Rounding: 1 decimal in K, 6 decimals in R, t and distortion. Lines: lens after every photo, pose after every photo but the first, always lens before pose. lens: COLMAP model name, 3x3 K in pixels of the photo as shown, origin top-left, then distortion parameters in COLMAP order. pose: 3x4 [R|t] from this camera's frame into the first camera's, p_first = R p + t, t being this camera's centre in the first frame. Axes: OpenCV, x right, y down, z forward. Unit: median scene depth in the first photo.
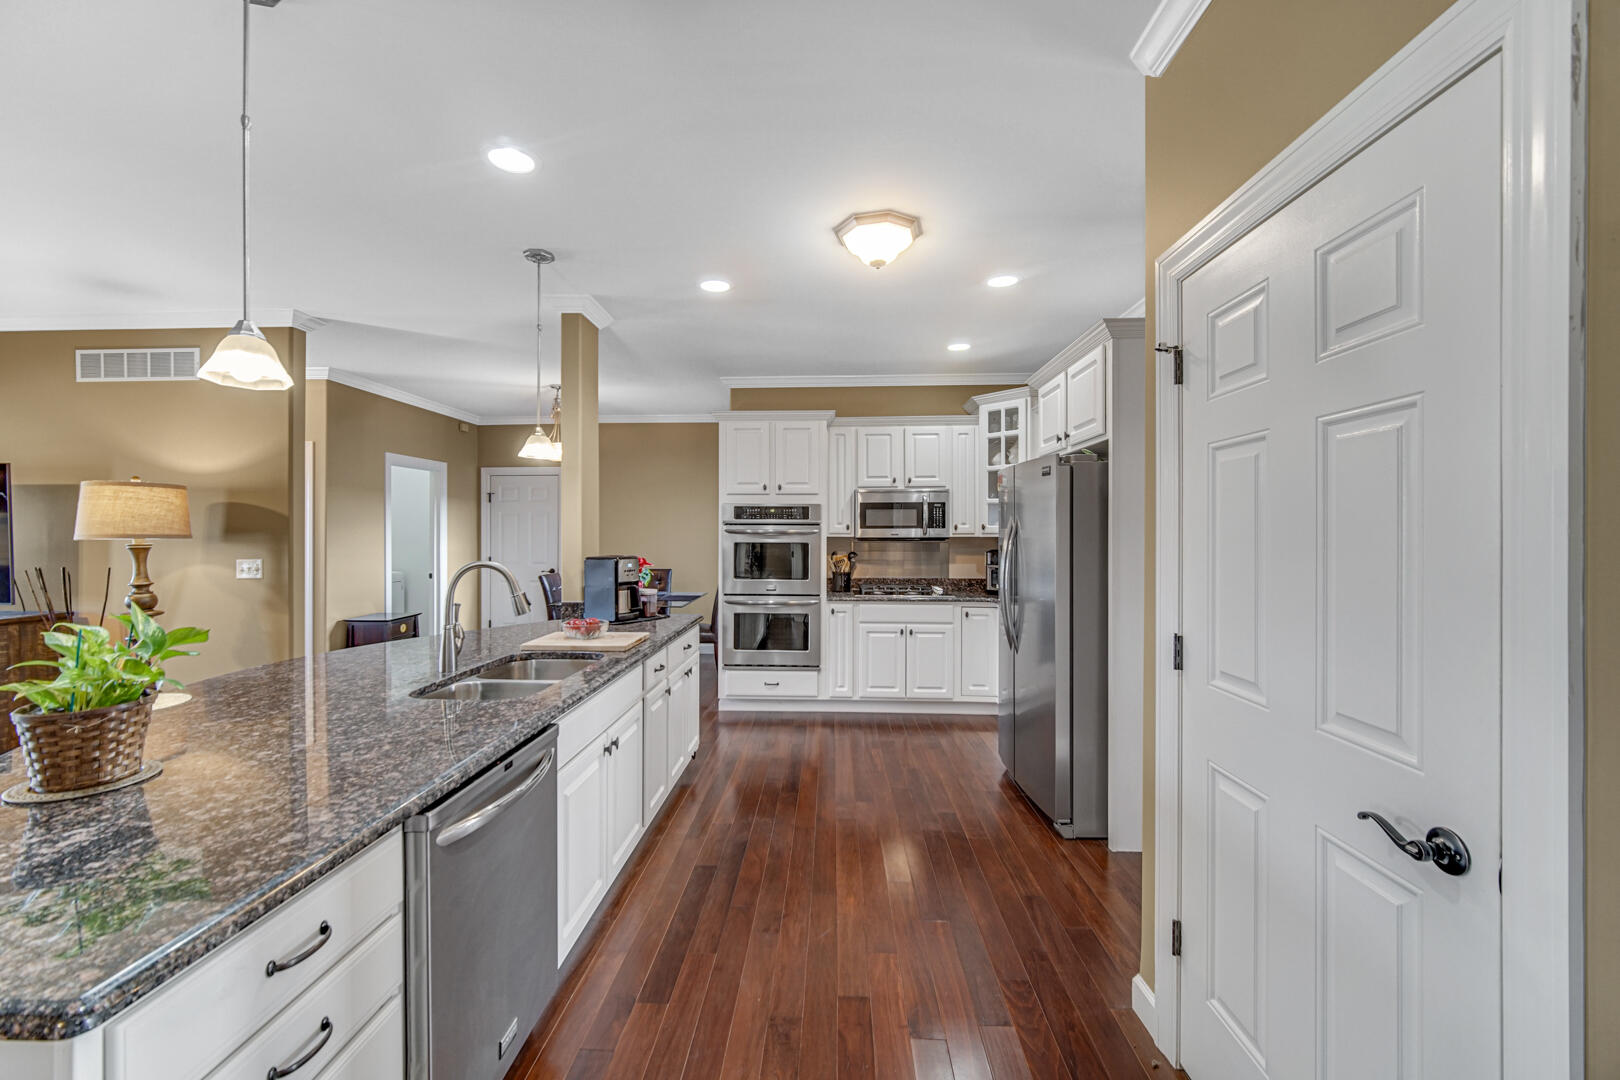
lens RADIAL K [[642.7, 0, 797.3], [0, 642.7, 533.5], [0, 0, 1]] dist [-0.001818, -0.000176]
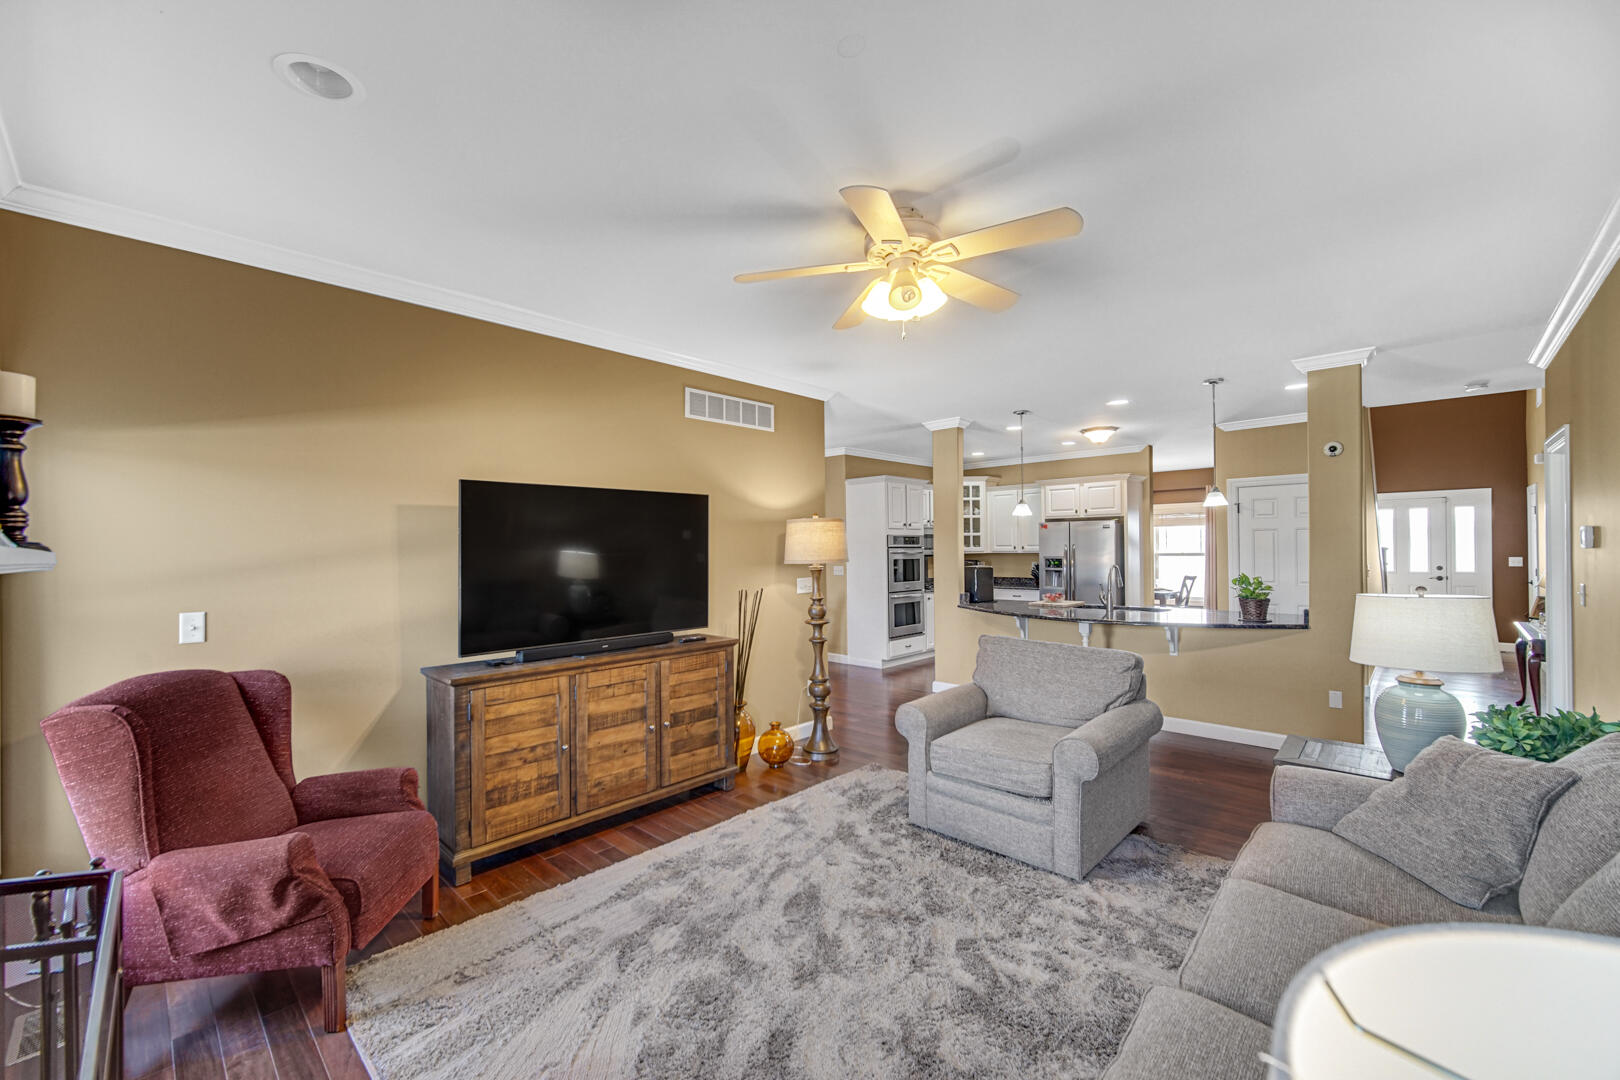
lens RADIAL K [[651.3, 0, 801.8], [0, 651.3, 544.0], [0, 0, 1]] dist [-0.000715, 0.000252]
pose [[0.653823, -0.003292, 0.756640, -1.466197], [0.015568, 0.999837, -0.009102, -0.012421], [-0.756487, 0.017730, 0.653768, 0.129057]]
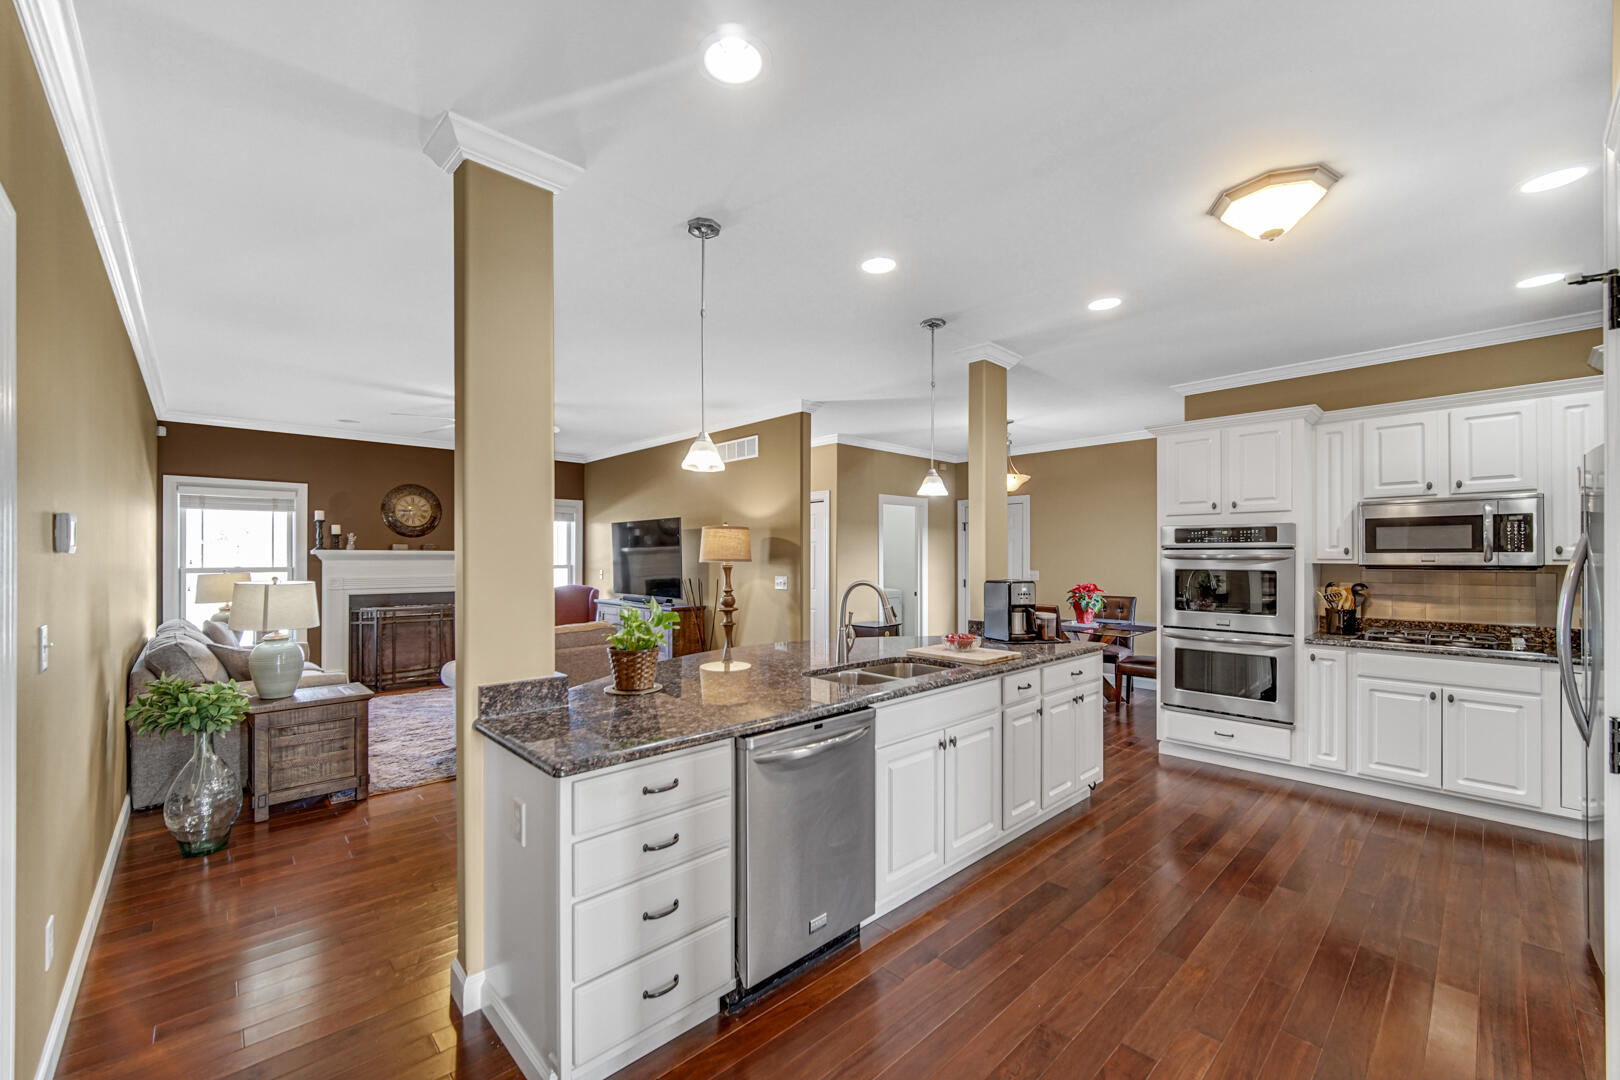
lens RADIAL K [[644.1, 0, 807.2], [0, 644.1, 555.1], [0, 0, 1]] dist [-0.000709, -0.000285]
pose [[0.722477, -0.002344, -0.691391, 0.154955], [-0.001187, 0.999989, -0.004631, -0.000813], [0.691394, 0.004166, 0.722466, -0.007702]]
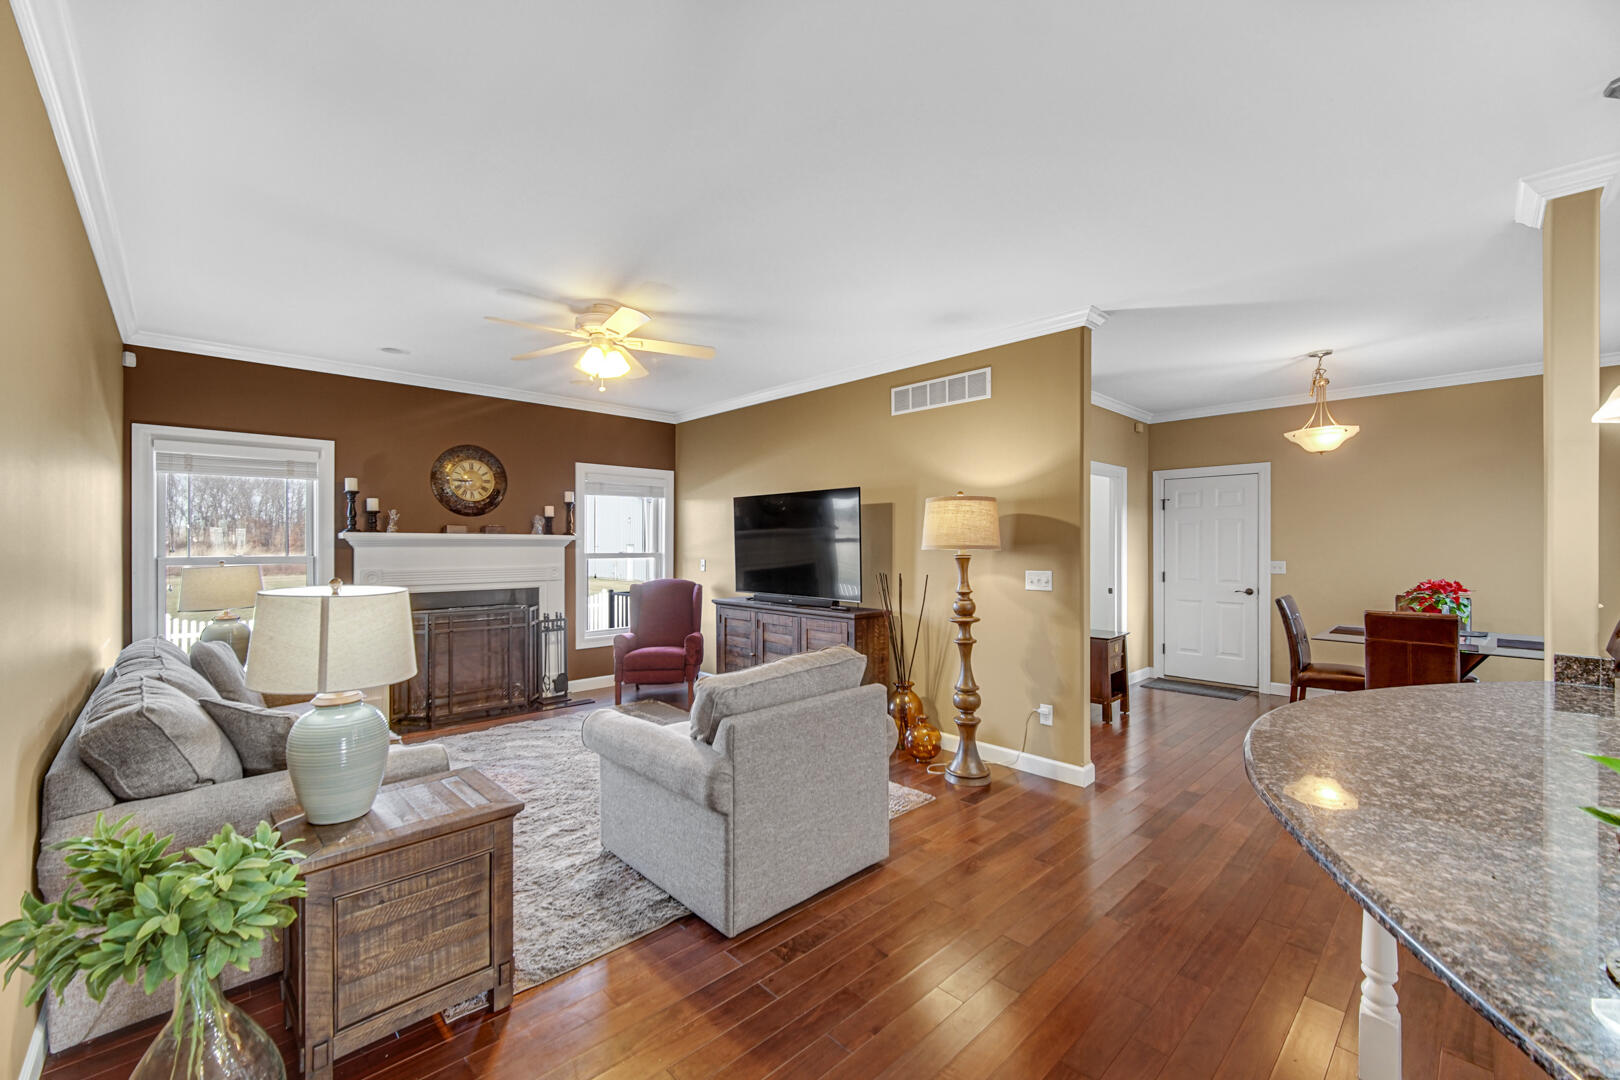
lens RADIAL K [[651.3, 0, 801.8], [0, 651.3, 544.0], [0, 0, 1]] dist [-0.000715, 0.000252]
pose [[0.724272, 0.000395, -0.689515, -0.339289], [-0.002182, 0.999996, -0.001720, 0.001290], [0.689511, 0.002750, 0.724270, 0.016399]]
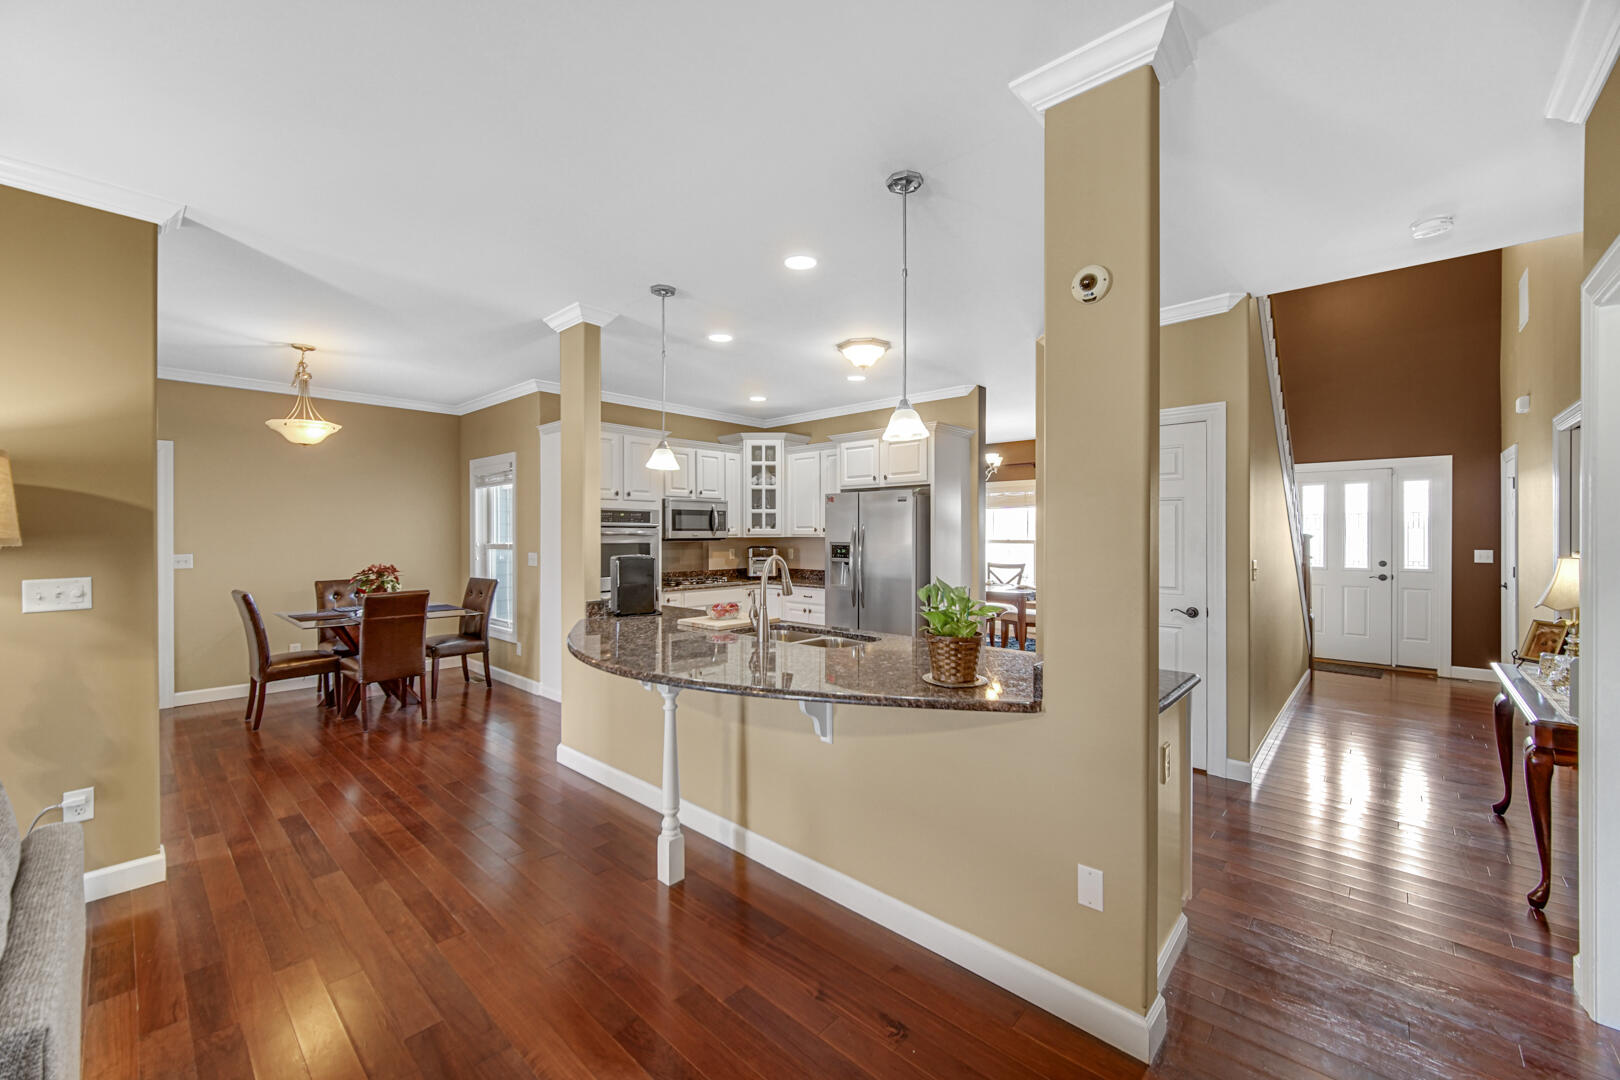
lens RADIAL K [[642.7, 0, 797.3], [0, 642.7, 533.5], [0, 0, 1]] dist [-0.001818, -0.000176]
pose [[0.637228, -0.000737, 0.770675, -0.713506], [0.004553, 0.999986, -0.002808, 0.001727], [-0.770662, 0.005299, 0.637223, 0.057436]]
